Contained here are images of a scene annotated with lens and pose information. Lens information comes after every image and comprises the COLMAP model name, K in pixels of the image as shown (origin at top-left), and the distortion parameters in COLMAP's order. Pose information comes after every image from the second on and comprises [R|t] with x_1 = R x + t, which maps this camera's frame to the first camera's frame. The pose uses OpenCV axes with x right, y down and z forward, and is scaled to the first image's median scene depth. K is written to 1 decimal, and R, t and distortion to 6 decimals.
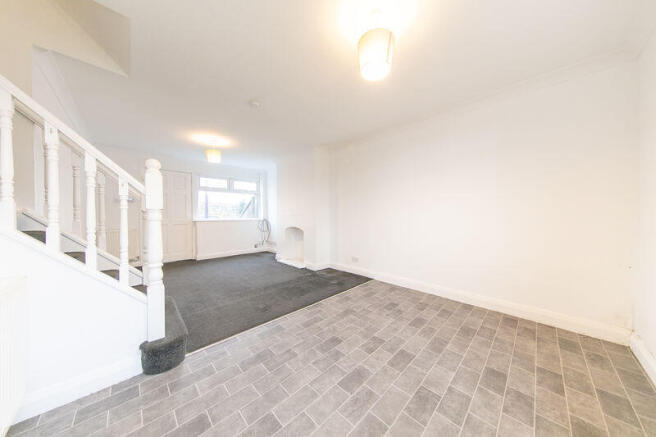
lens RADIAL K [[201.0, 0, 327.1], [0, 201.0, 212.7], [0, 0, 1]] dist [-0.000386, -0.000071]
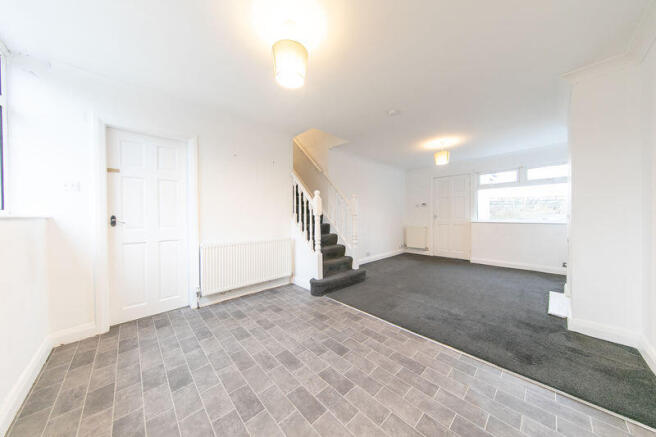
lens RADIAL K [[205.7, 0, 328.0], [0, 205.7, 218.5], [0, 0, 1]] dist [0.000659, -0.000052]
pose [[0.005734, 0.014761, -0.999875, 1.093103], [0.012701, 0.999809, 0.014833, 0.001291], [0.999903, -0.012785, 0.005546, 1.026936]]
